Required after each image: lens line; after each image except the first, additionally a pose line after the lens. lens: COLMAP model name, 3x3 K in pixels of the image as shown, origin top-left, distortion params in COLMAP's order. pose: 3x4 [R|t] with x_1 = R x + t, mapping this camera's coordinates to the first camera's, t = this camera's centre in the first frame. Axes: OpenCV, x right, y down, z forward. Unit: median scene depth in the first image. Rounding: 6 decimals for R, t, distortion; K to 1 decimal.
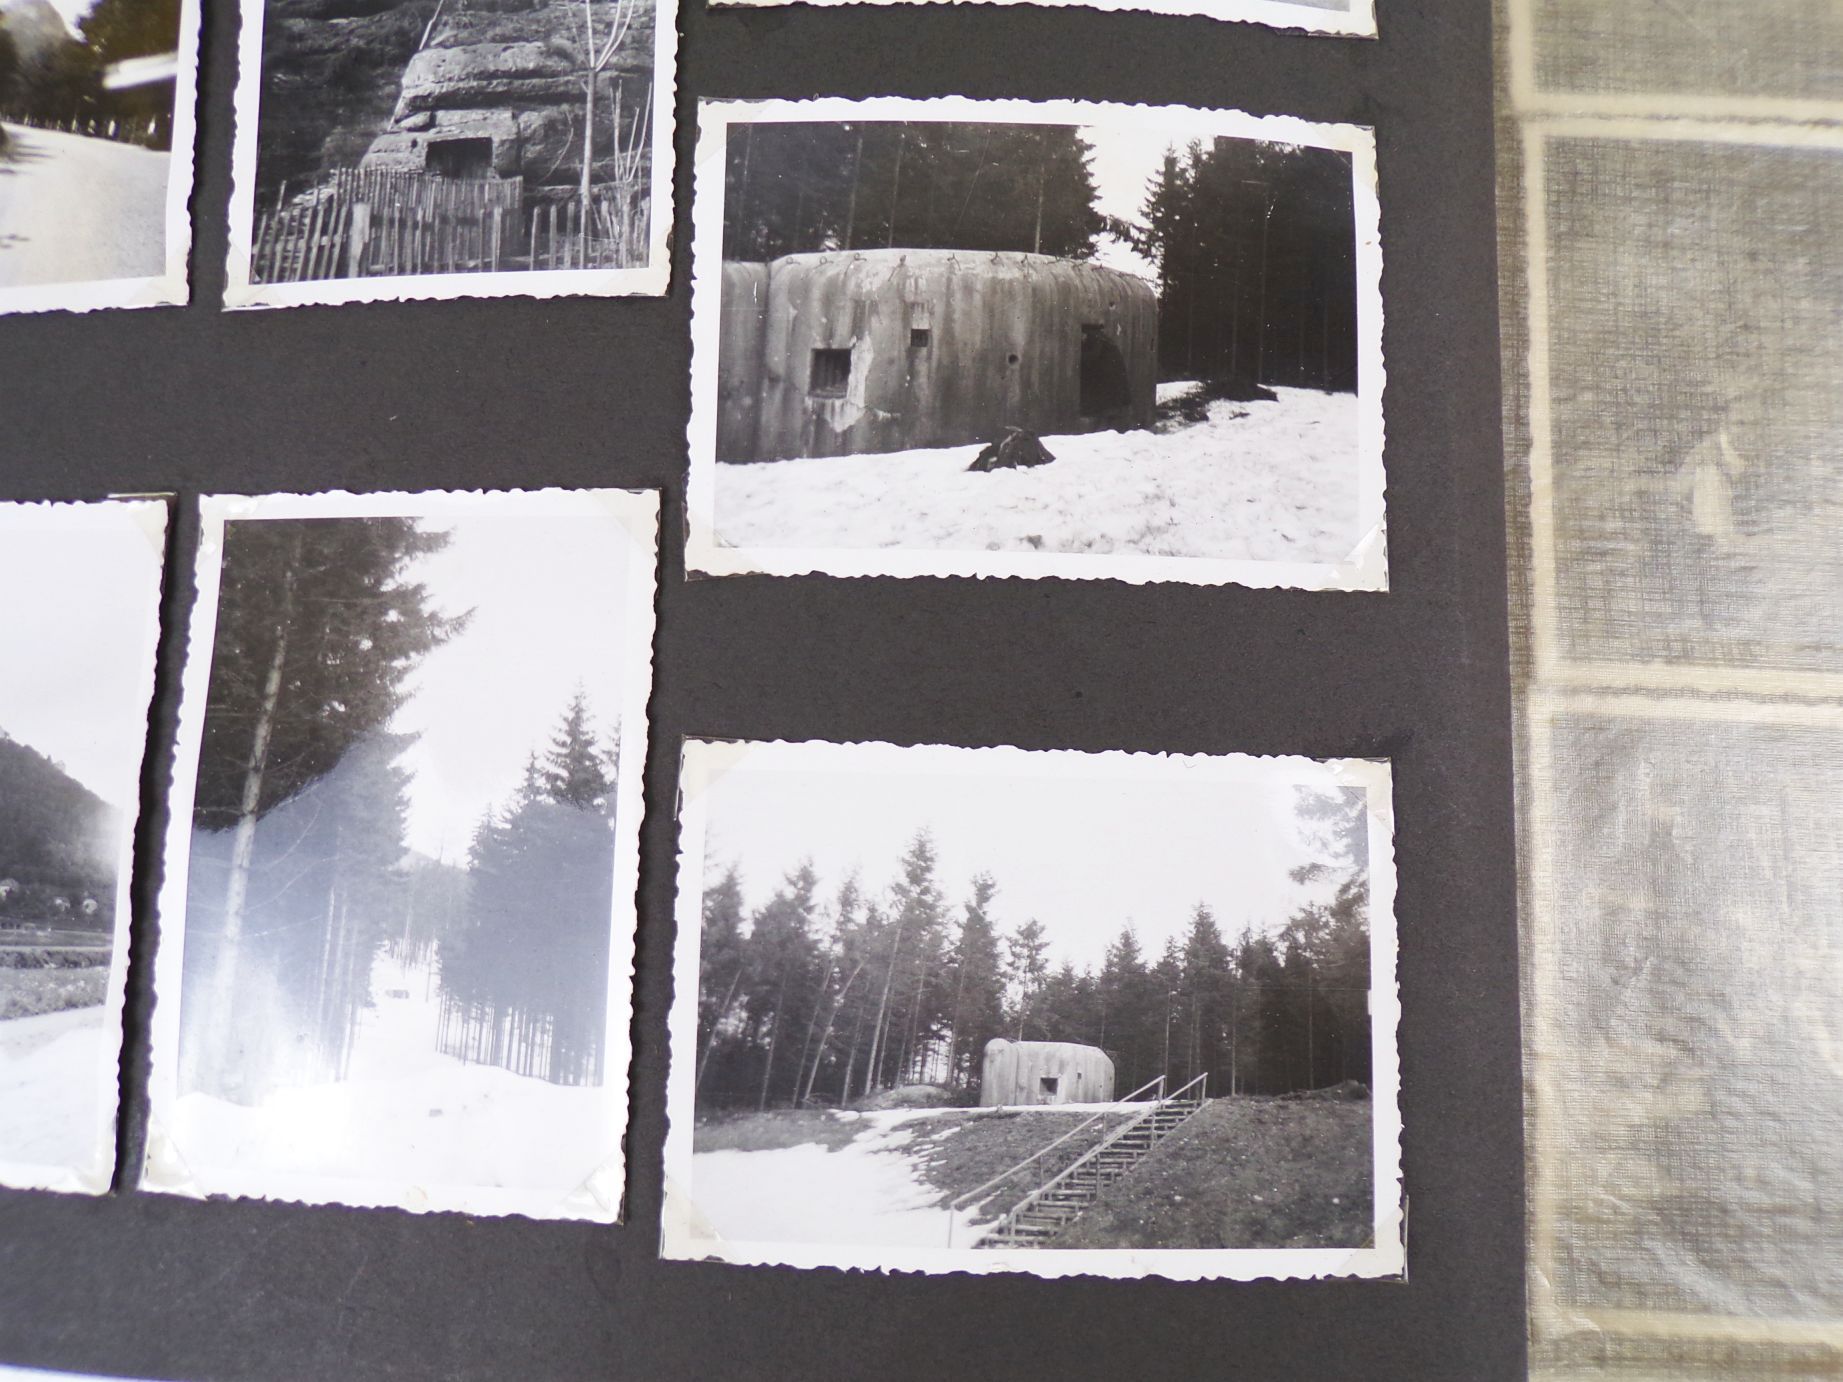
lens RADIAL K [[1343.2, 0, 921.5], [0, 1343.2, 691.0], [0, 0, 1]] dist [0.001871, 0.004048]
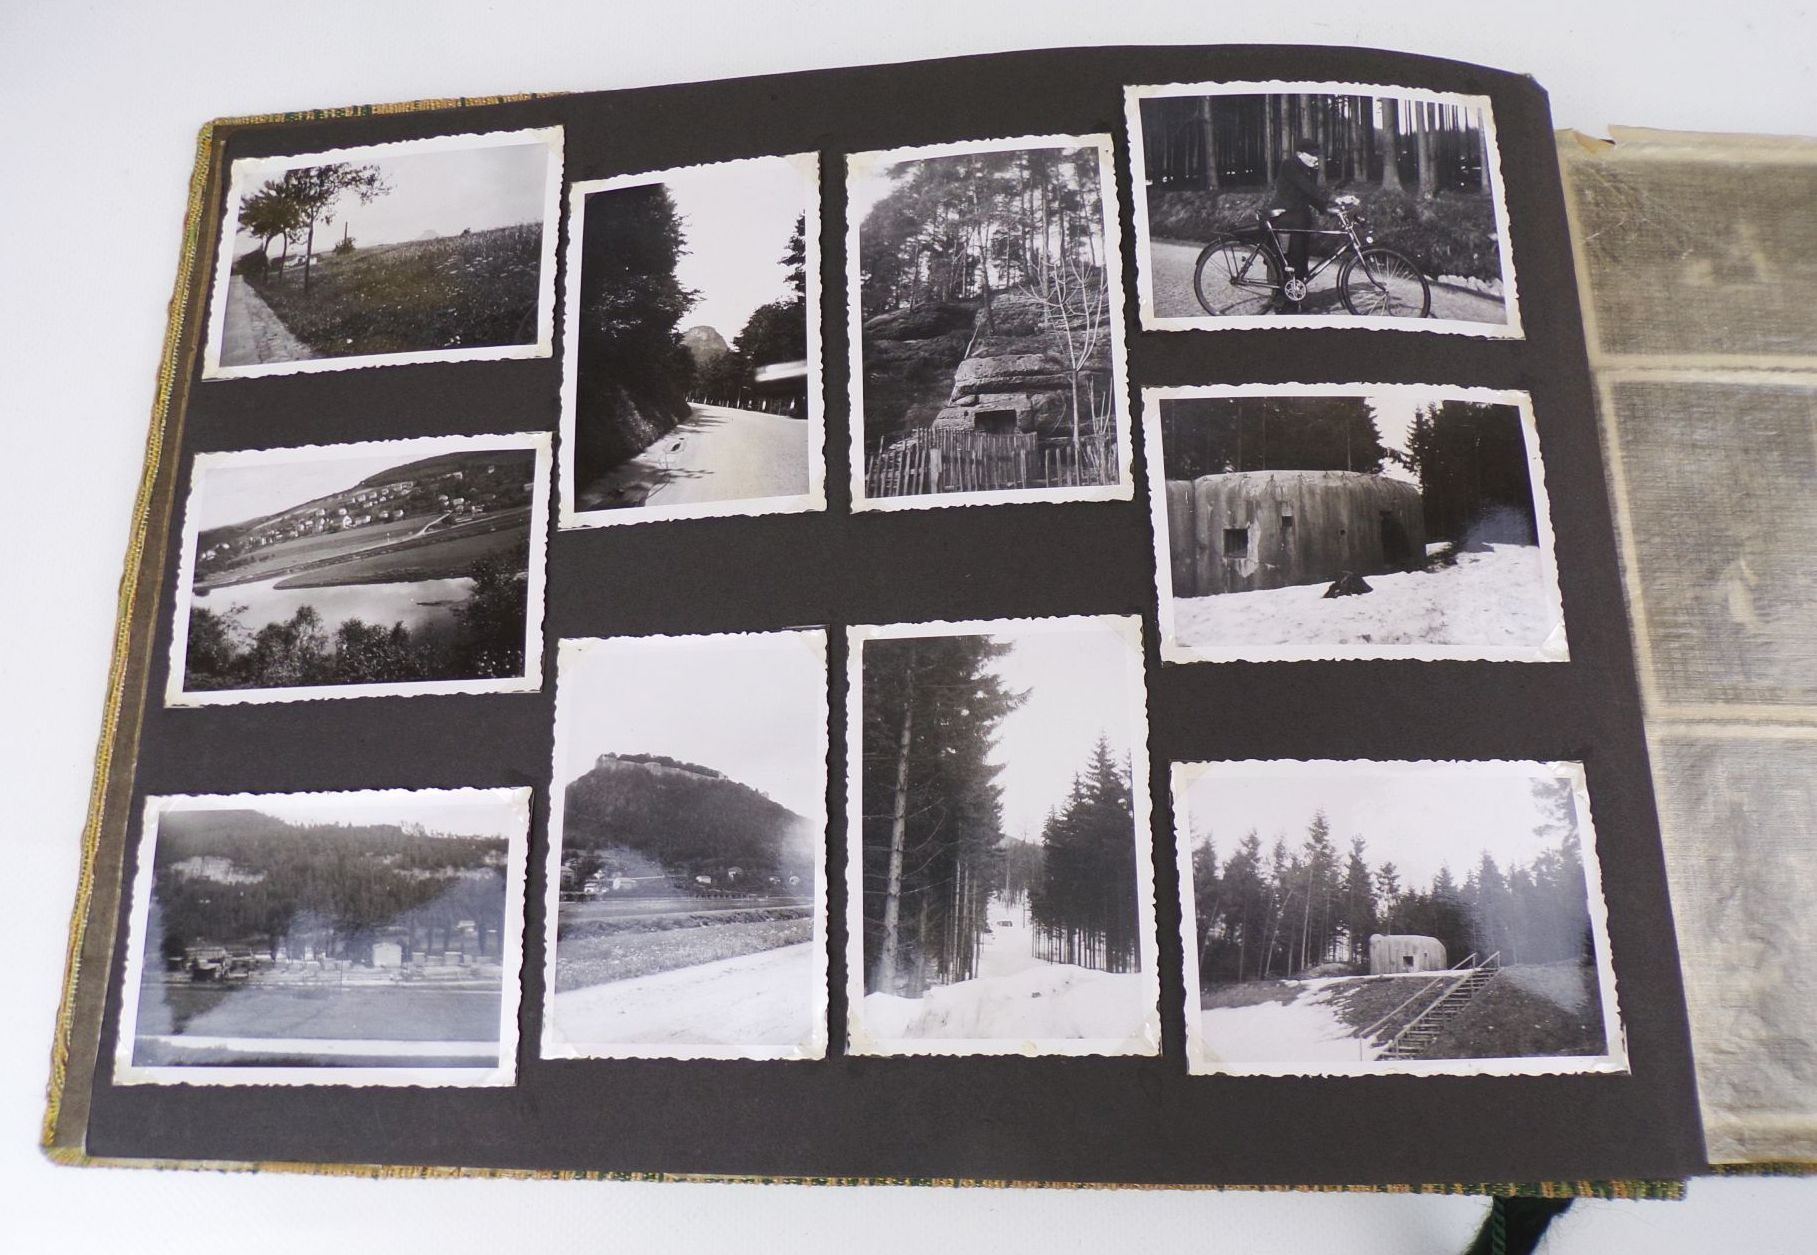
lens RADIAL K [[1343.9, 0, 908.5], [0, 1343.9, 627.5], [0, 0, 1]] dist [0.001406, 0.004697]
pose [[0.998922, -0.029268, 0.036018, -0.536236], [0.033658, 0.991201, -0.128013, 0.070769], [-0.031954, 0.129087, 0.991118, -0.643550]]
